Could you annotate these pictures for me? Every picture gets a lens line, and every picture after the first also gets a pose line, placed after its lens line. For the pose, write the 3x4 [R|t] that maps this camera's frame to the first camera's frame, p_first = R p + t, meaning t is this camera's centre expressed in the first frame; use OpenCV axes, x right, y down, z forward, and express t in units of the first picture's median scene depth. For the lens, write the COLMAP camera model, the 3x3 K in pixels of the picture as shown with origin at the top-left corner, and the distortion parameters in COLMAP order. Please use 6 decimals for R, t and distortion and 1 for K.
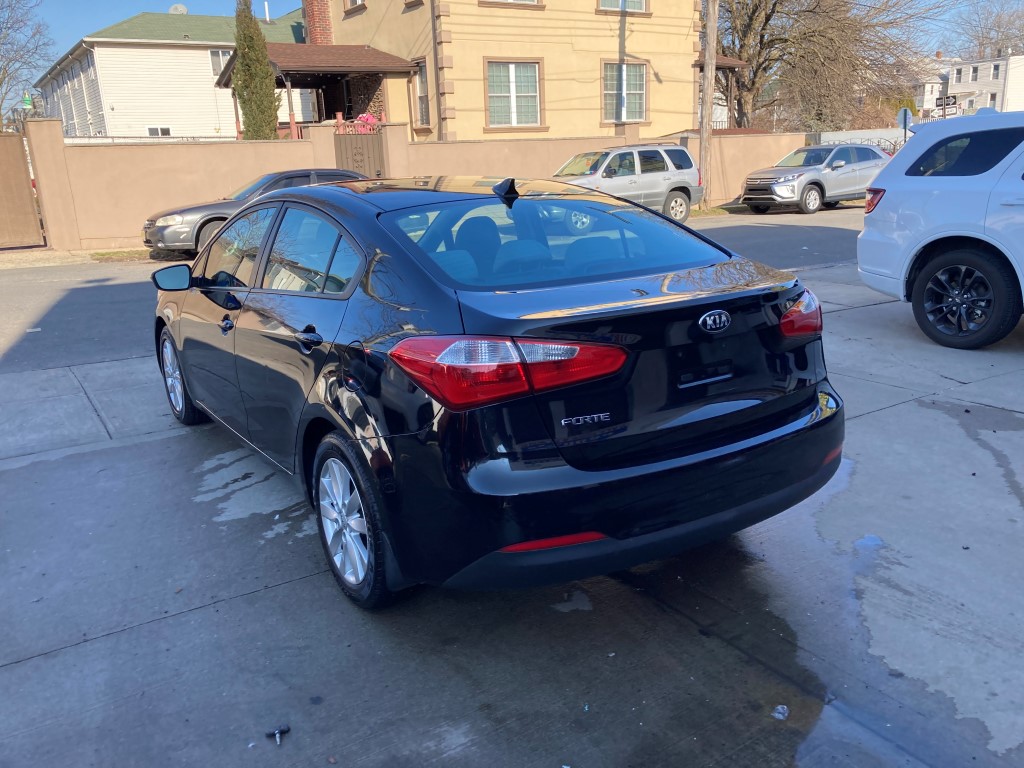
lens RADIAL K [[829.3, 0, 522.8], [0, 829.3, 382.3], [0, 0, 1]] dist [0.019299, -0.015454]
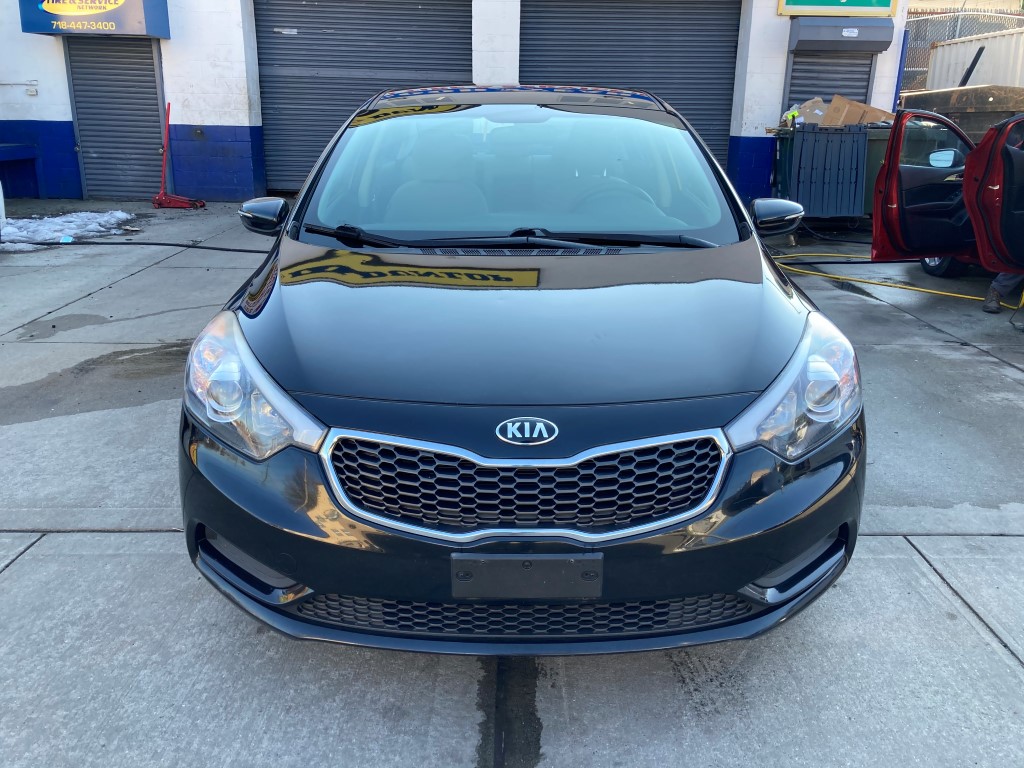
lens RADIAL K [[851.6, 0, 516.8], [0, 851.6, 384.2], [0, 0, 1]] dist [0.018650, -0.005406]
pose [[-0.841153, -0.141052, 0.522079, -0.139506], [0.161993, 0.855341, 0.492087, -0.086754], [-0.515965, 0.498494, -0.696623, 0.370430]]
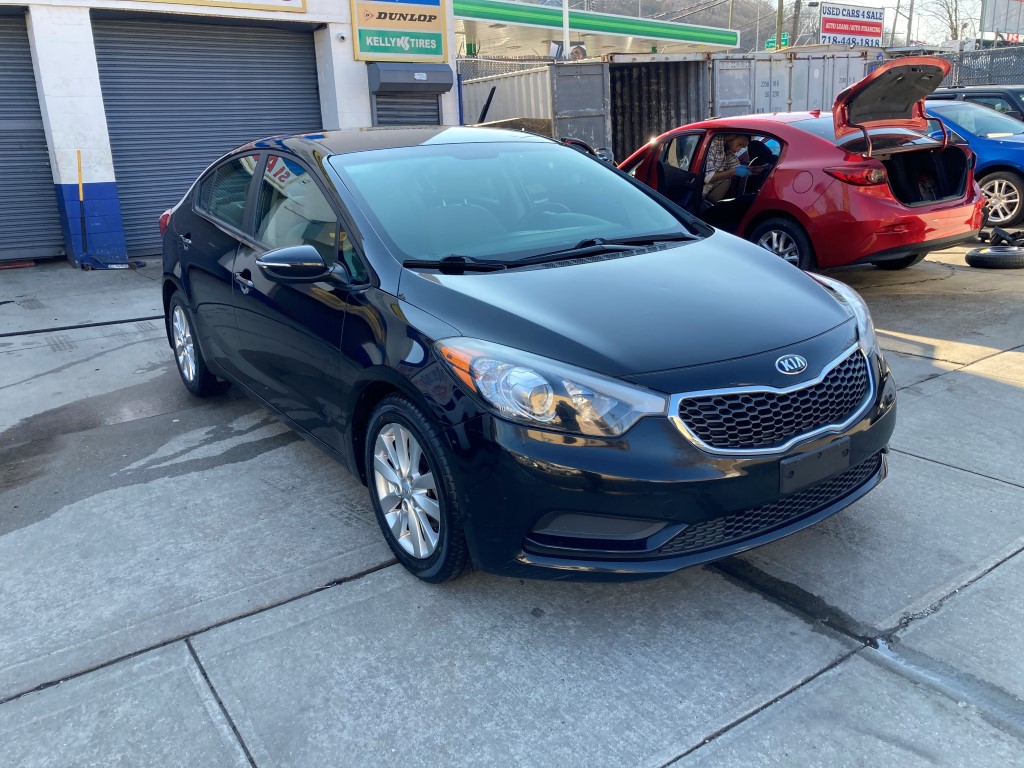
lens RADIAL K [[846.1, 0, 534.2], [0, 846.1, 380.7], [0, 0, 1]] dist [0.009029, 0.005564]
pose [[-0.996341, 0.082915, -0.020743, -0.053291], [0.059972, 0.851123, 0.521530, -0.103471], [0.060897, 0.518377, -0.852981, 0.415260]]
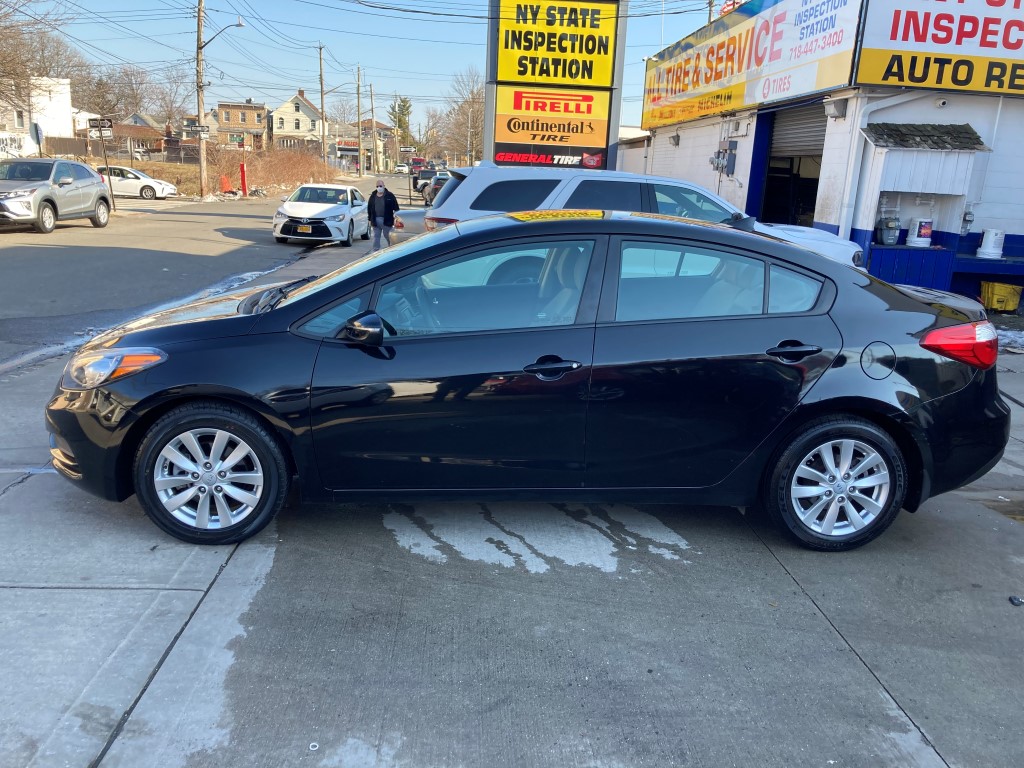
lens RADIAL K [[837.9, 0, 494.2], [0, 837.9, 385.7], [0, 0, 1]] dist [0.047667, -0.048440]
pose [[0.507402, -0.151555, 0.848277, -0.227329], [0.167248, 0.983013, 0.075587, -0.025147], [-0.845323, 0.103519, 0.524130, 0.110883]]
